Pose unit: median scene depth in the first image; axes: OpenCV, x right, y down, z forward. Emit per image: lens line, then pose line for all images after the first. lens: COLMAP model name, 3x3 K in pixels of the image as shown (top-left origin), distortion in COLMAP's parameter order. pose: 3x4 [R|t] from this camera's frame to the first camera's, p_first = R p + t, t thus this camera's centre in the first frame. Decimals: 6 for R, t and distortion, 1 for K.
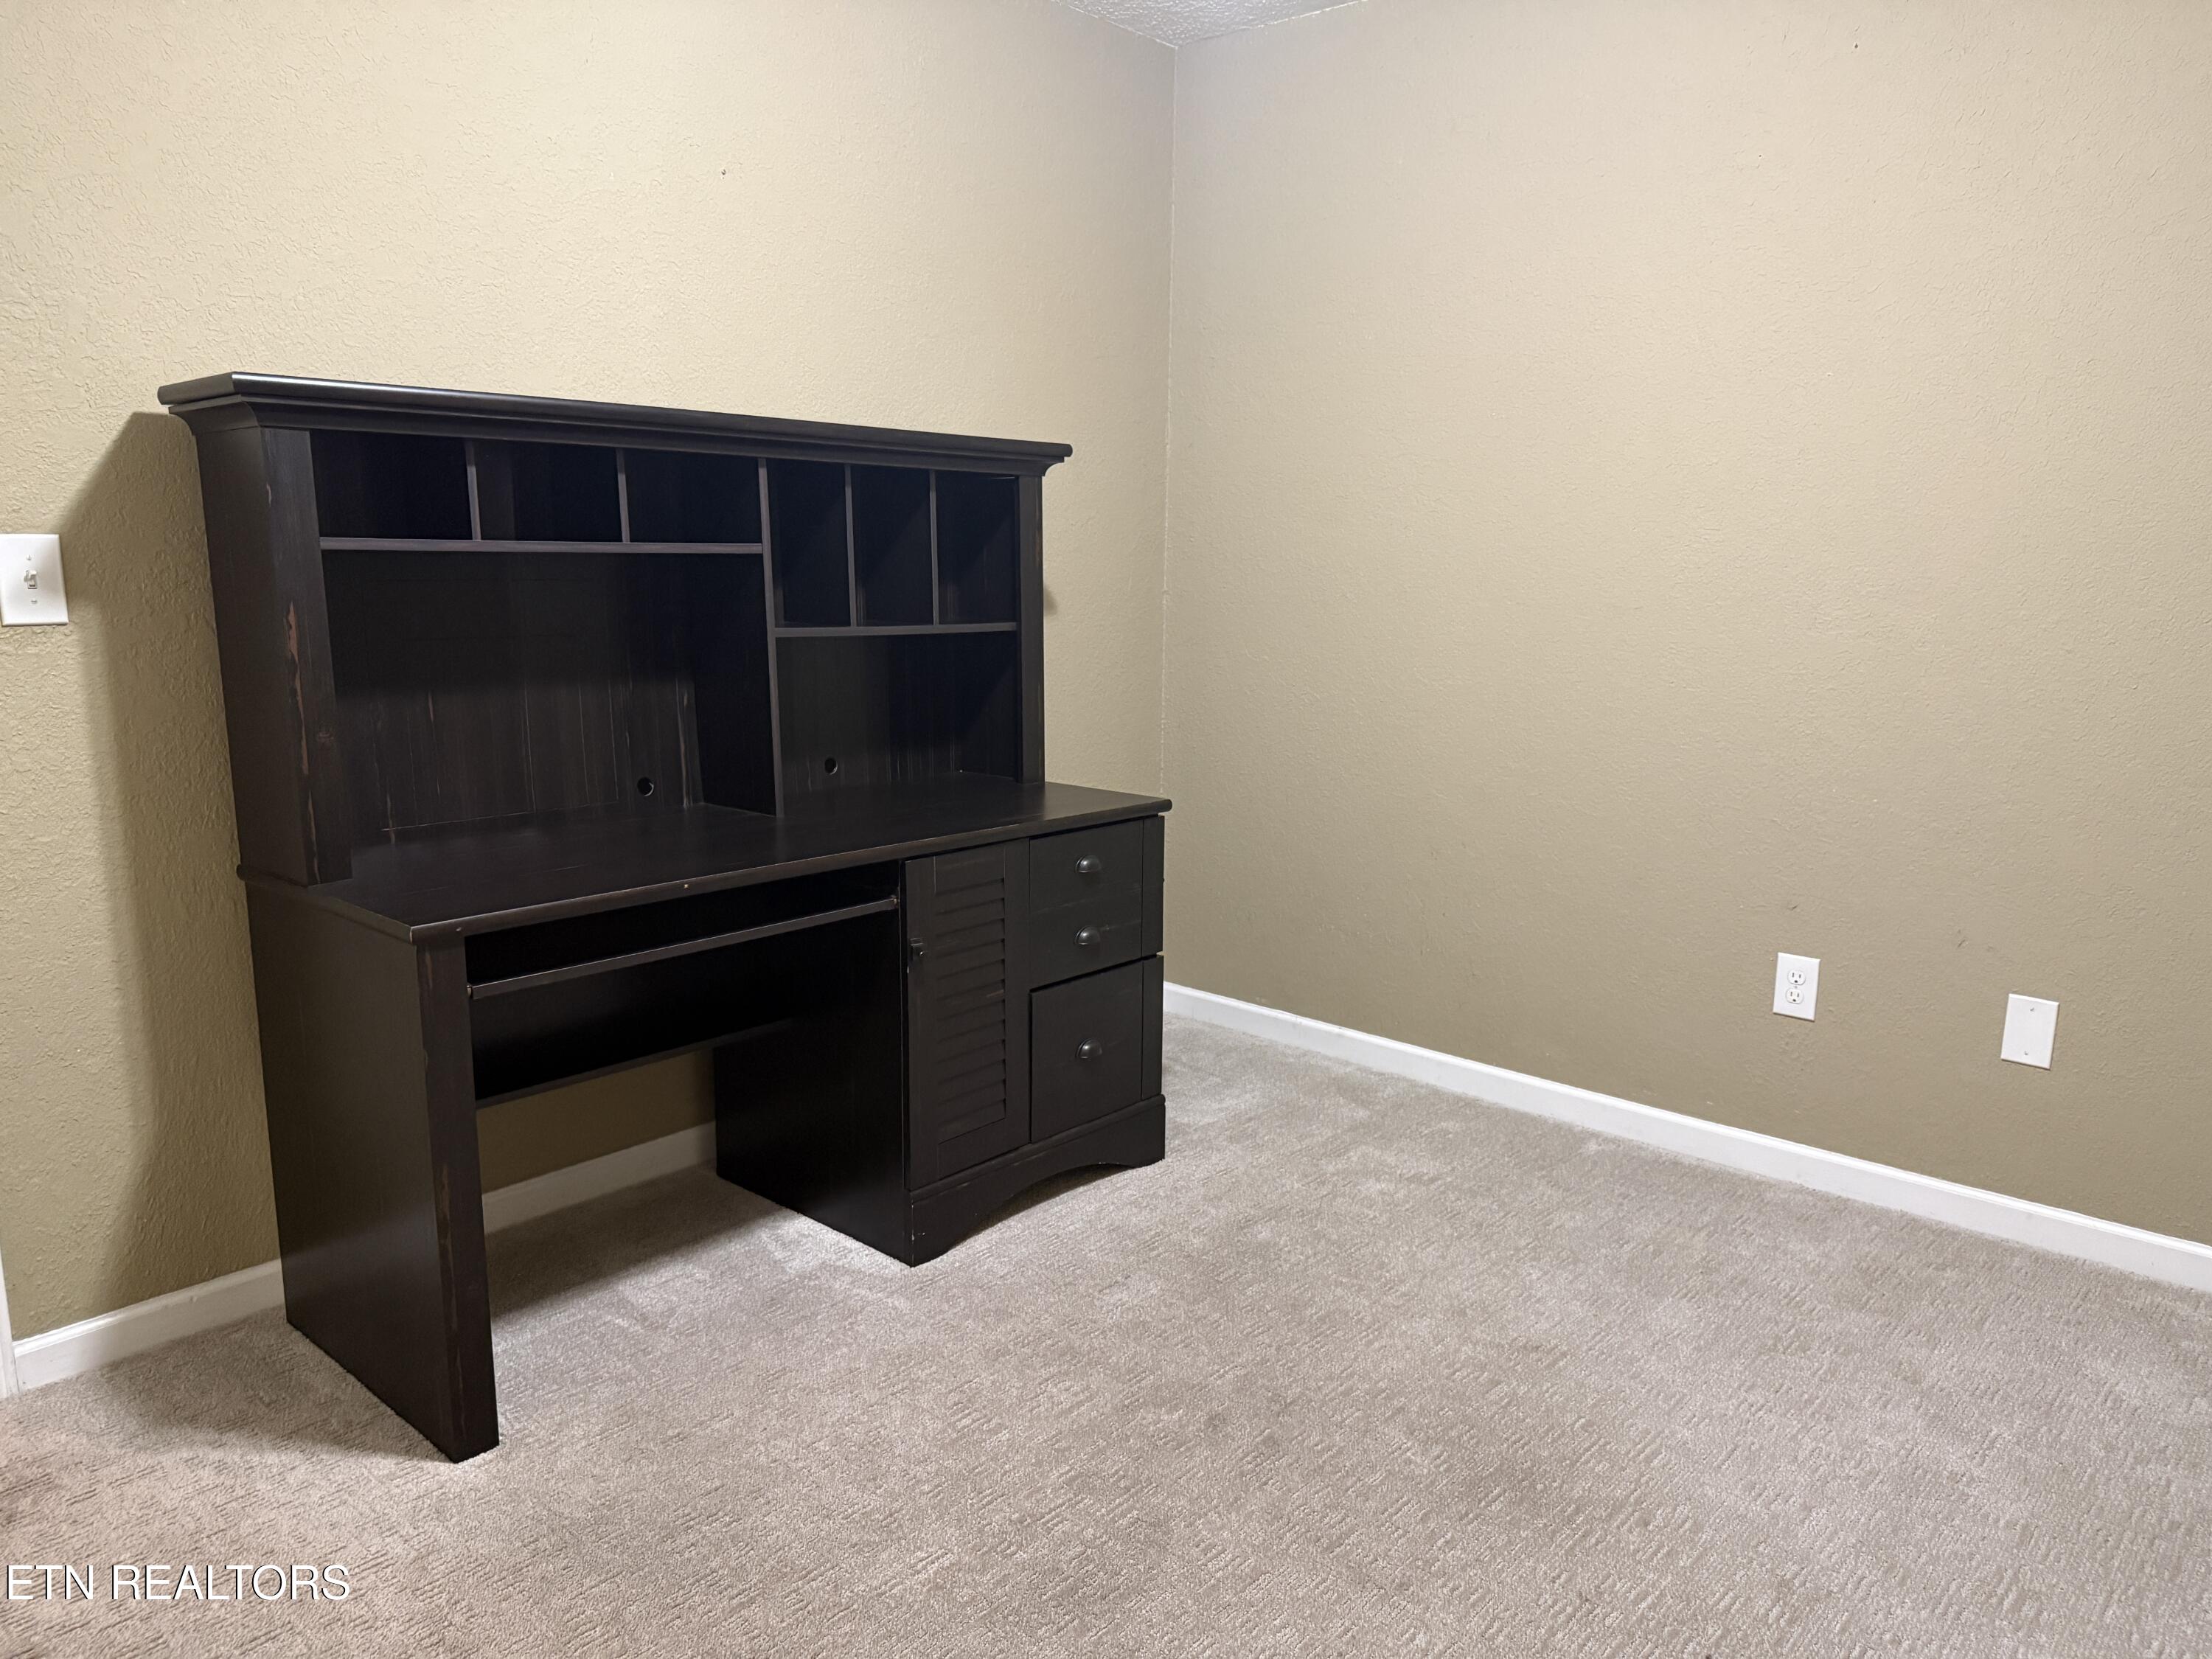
lens RADIAL K [[1532.0, 0, 1106.0], [0, 1532.0, 829.5], [0, 0, 1]] dist [0.000922, -0.001090]
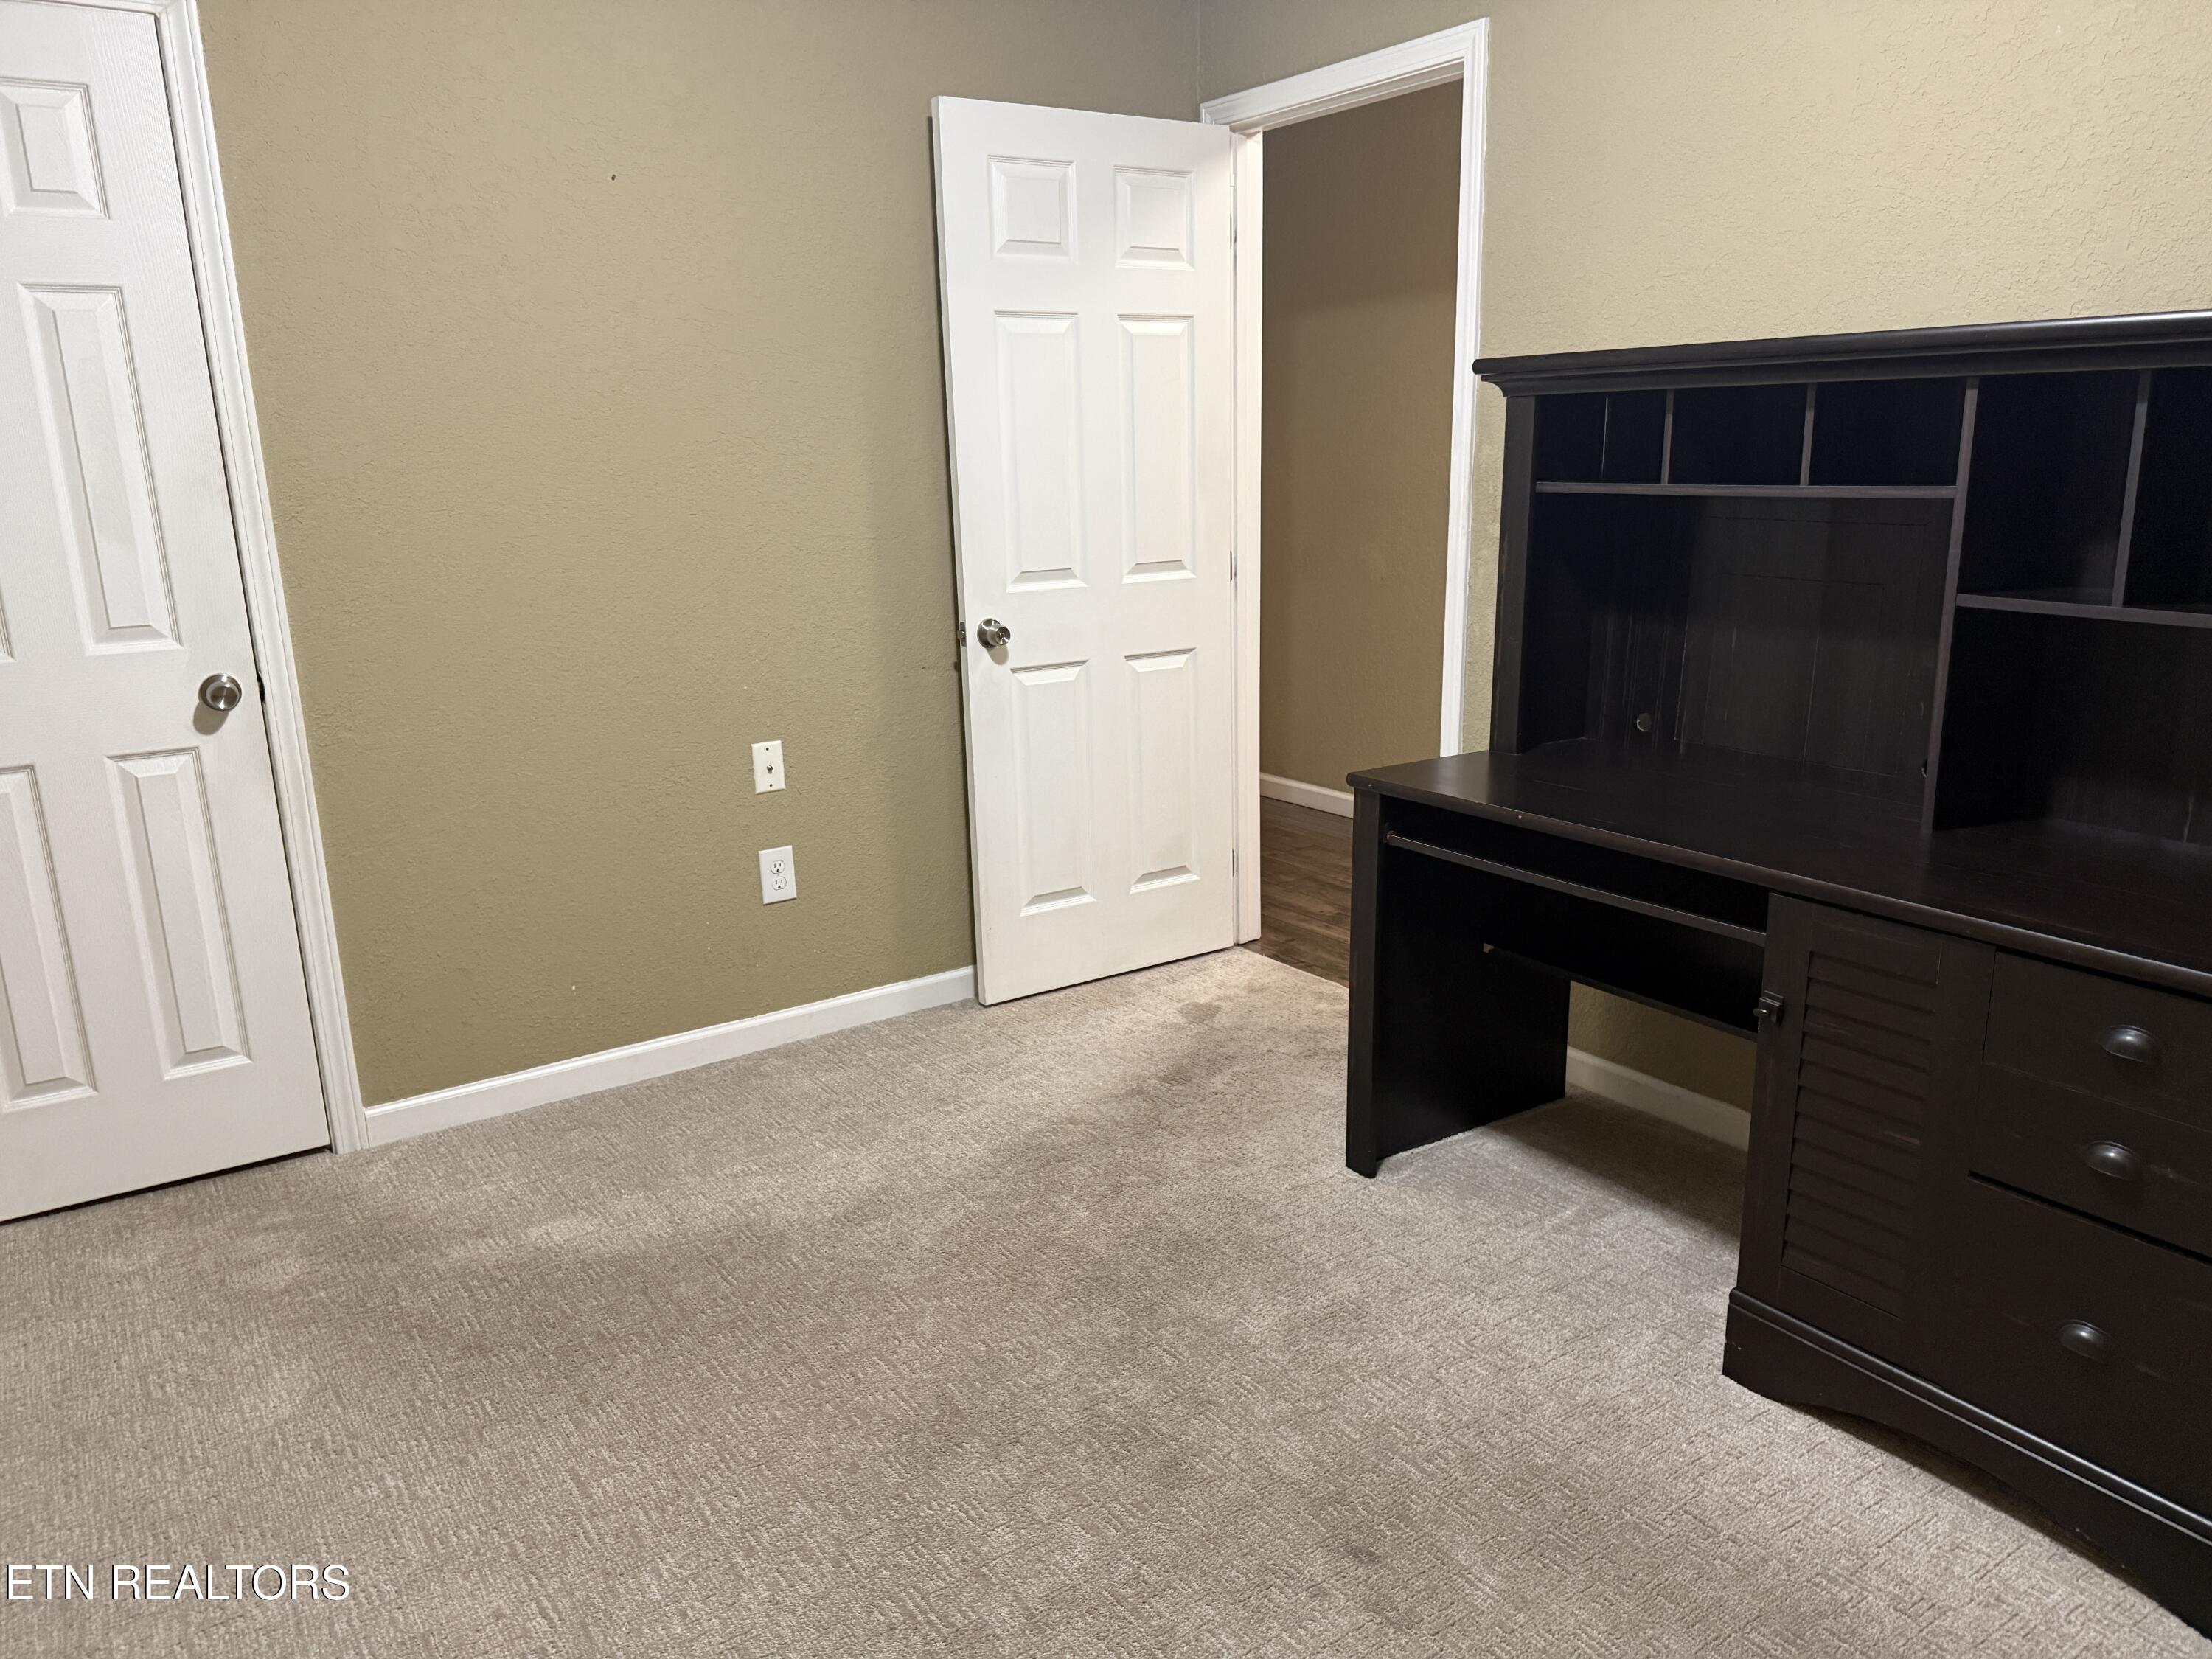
lens RADIAL K [[1532.0, 0, 1106.0], [0, 1532.0, 829.5], [0, 0, 1]] dist [0.000922, -0.001090]
pose [[-0.263294, 0.226721, -0.937696, 0.674762], [-0.154568, 0.949521, 0.272980, -0.167909], [0.952253, 0.216811, -0.214959, 0.796945]]
